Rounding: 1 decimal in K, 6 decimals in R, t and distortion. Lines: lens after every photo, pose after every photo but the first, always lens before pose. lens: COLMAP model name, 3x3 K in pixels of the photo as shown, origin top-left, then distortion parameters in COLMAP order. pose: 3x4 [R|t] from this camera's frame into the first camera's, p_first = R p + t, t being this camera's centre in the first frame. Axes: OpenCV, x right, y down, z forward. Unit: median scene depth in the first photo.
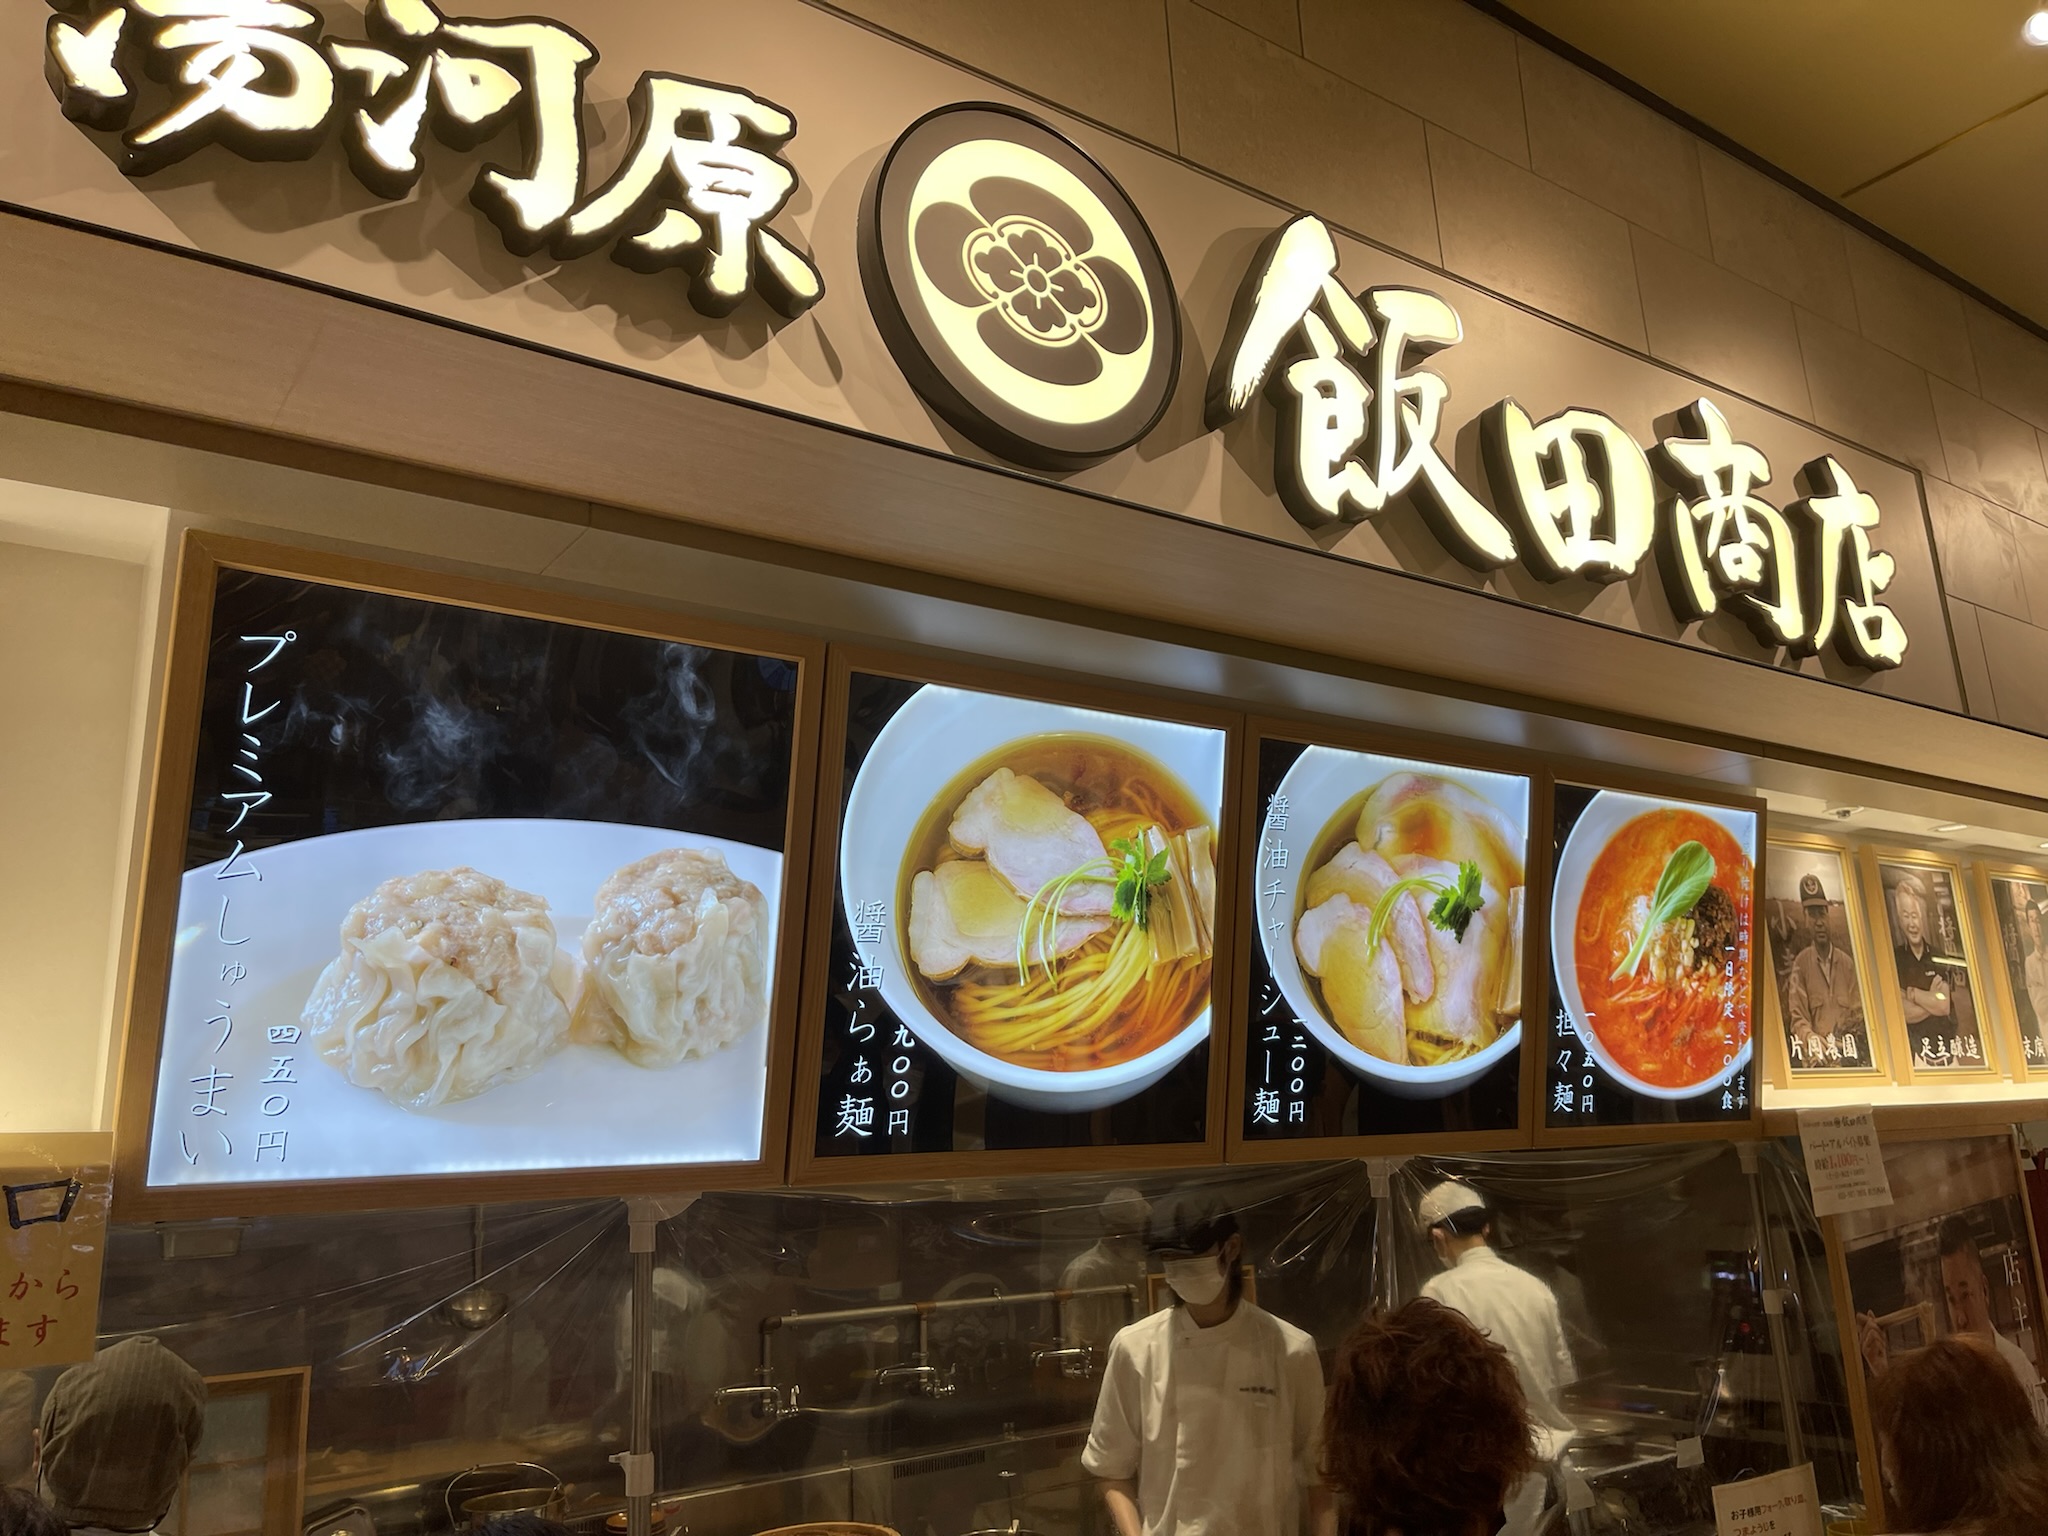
lens RADIAL K [[1559.4, 0, 1018.8], [0, 1559.4, 769.6], [0, 0, 1]] dist [0.079154, -0.114597]
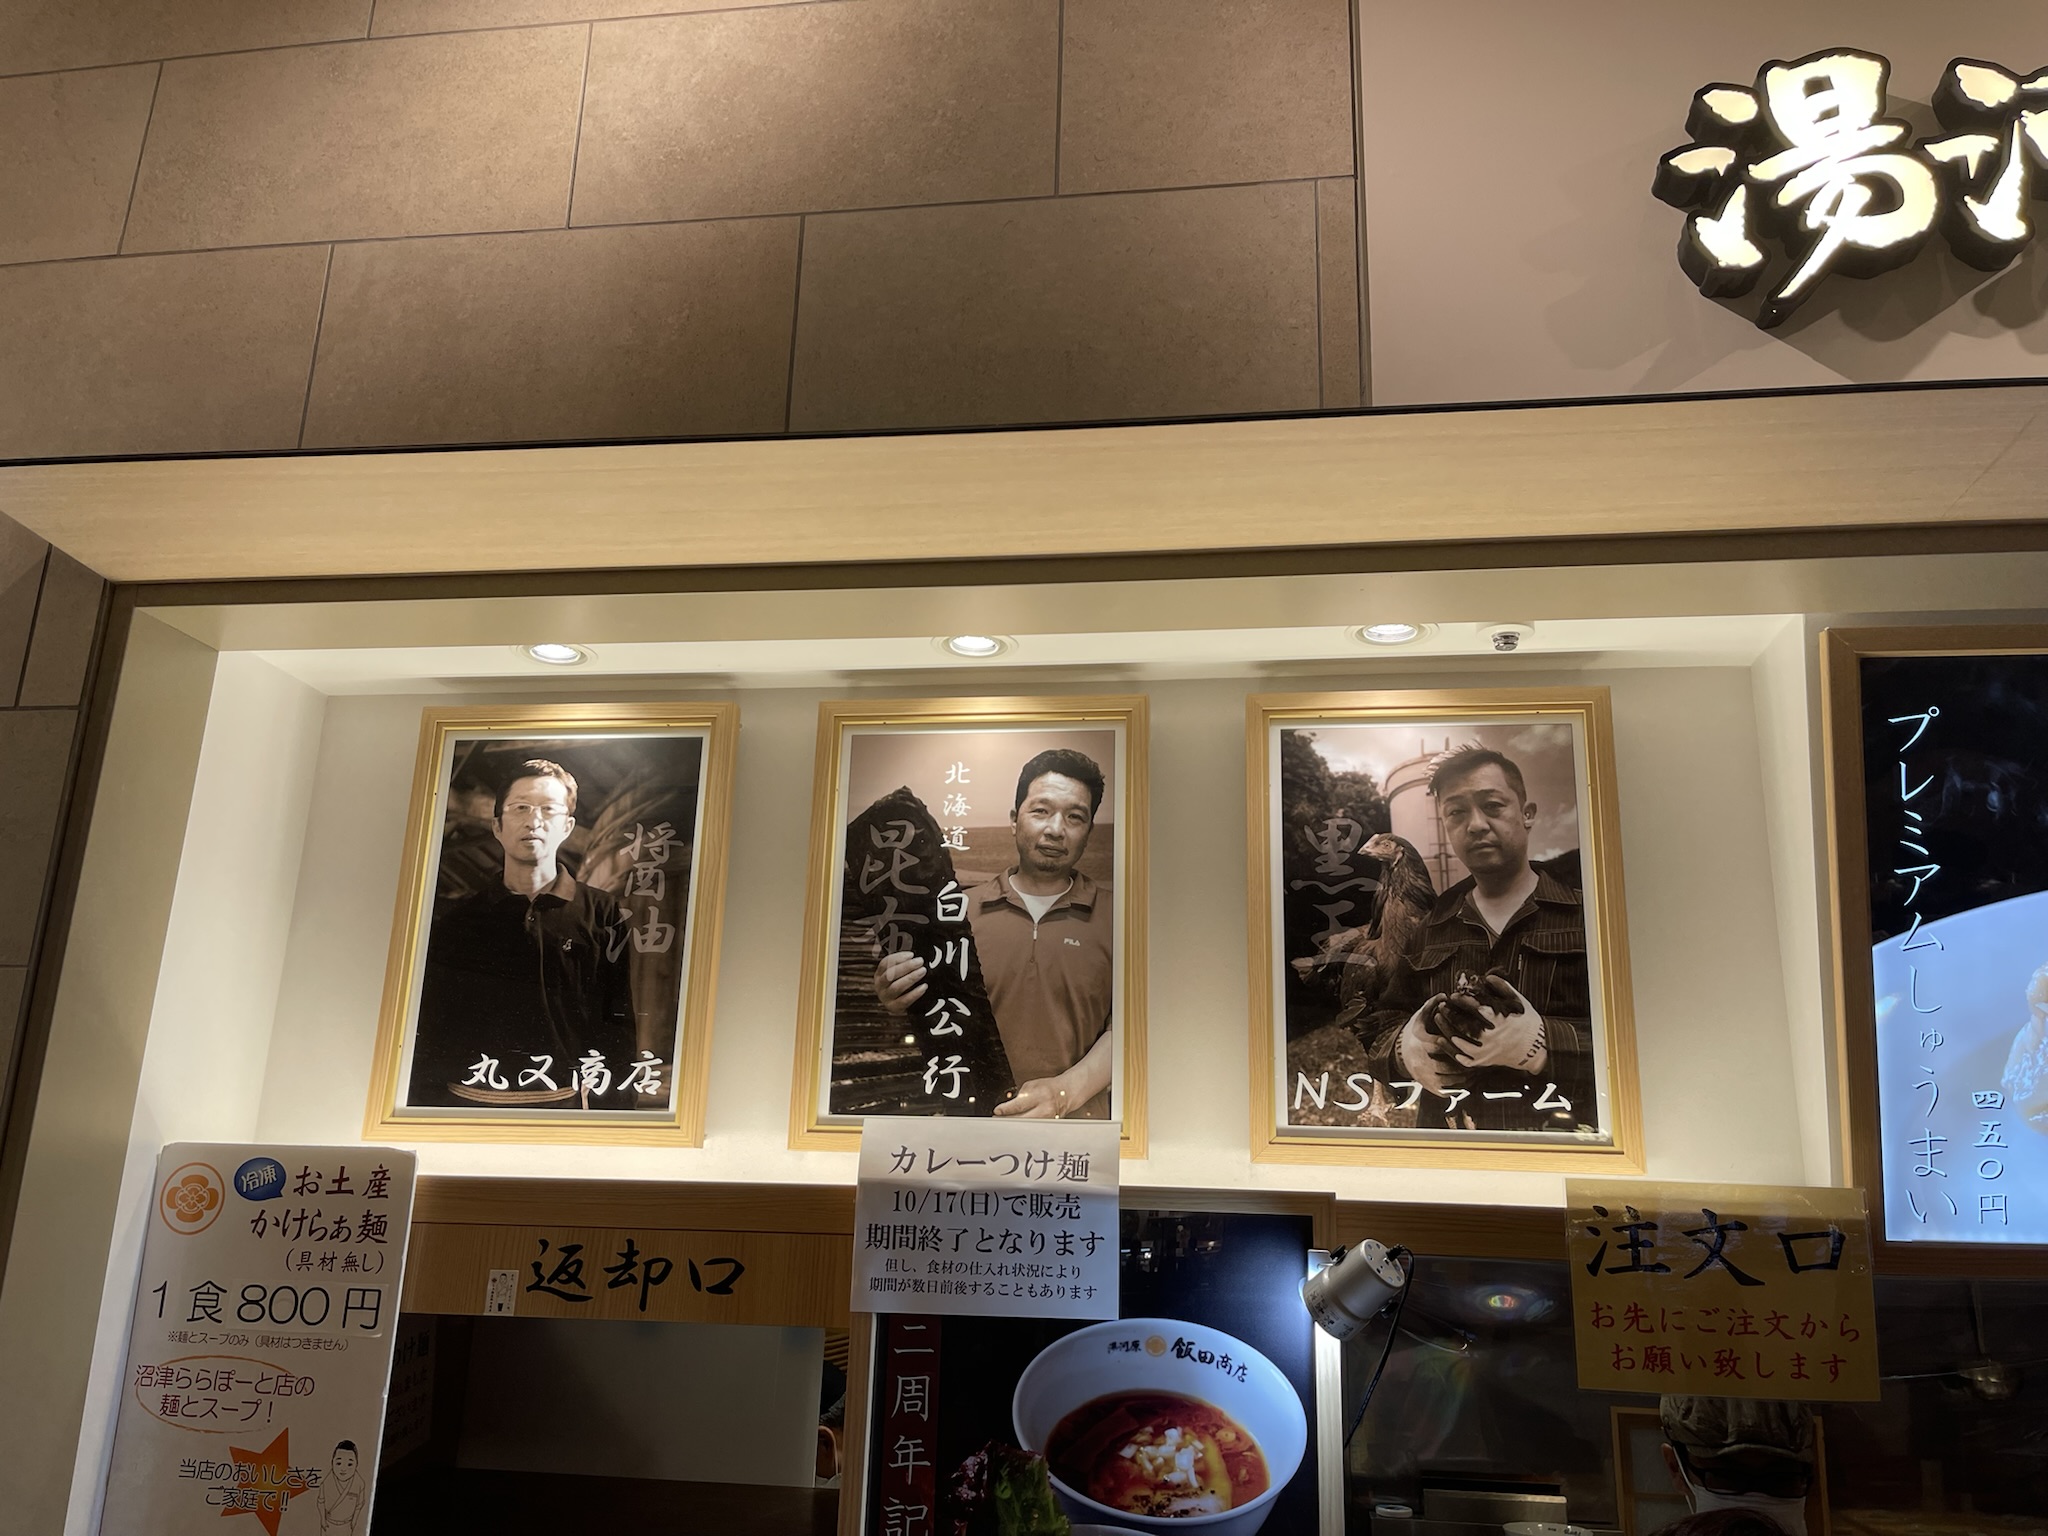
lens RADIAL K [[1559.4, 0, 1018.8], [0, 1559.4, 769.6], [0, 0, 1]] dist [0.079154, -0.114597]
pose [[0.719814, -0.122062, -0.683352, -0.133935], [0.105606, 0.992216, -0.065991, -0.029555], [0.686087, -0.024665, 0.727101, -0.115303]]
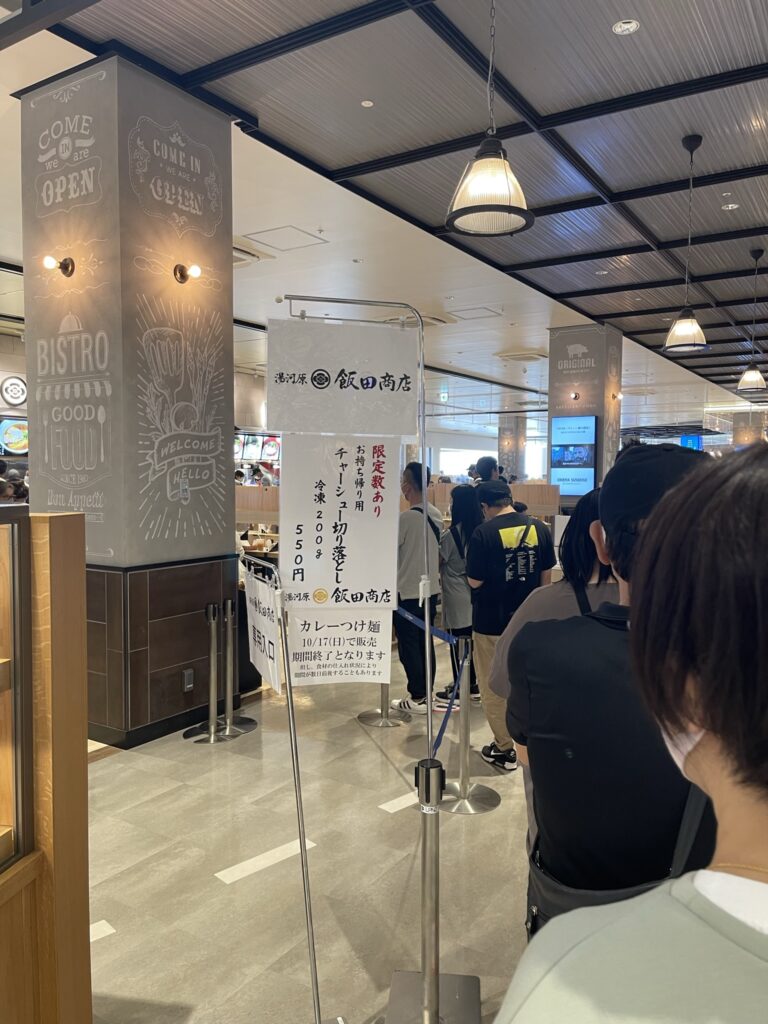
lens RADIAL K [[779.7, 0, 393.8], [0, 779.7, 514.6], [0, 0, 1]] dist [0.079154, -0.114597]
pose [[0.922342, 0.028806, 0.385299, 0.357279], [-0.137581, 0.956341, 0.257845, -1.248635], [-0.361049, -0.290831, 0.886036, -5.352527]]
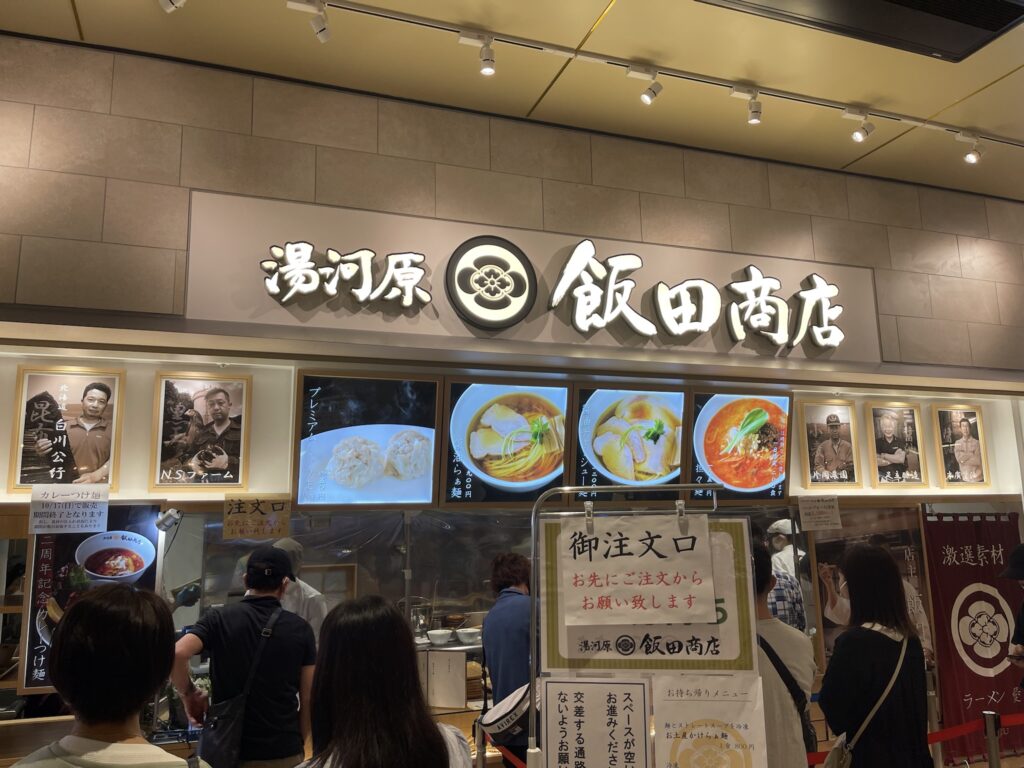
lens RADIAL K [[771.8, 0, 512.0], [0, 771.8, 384.0], [0, 0, 1]] dist [0.078453, -0.097630]
pose [[0.964477, -0.015581, -0.263705, 0.484848], [0.037591, 0.996195, 0.078624, -0.180526], [0.261477, -0.085744, 0.961394, -0.738809]]
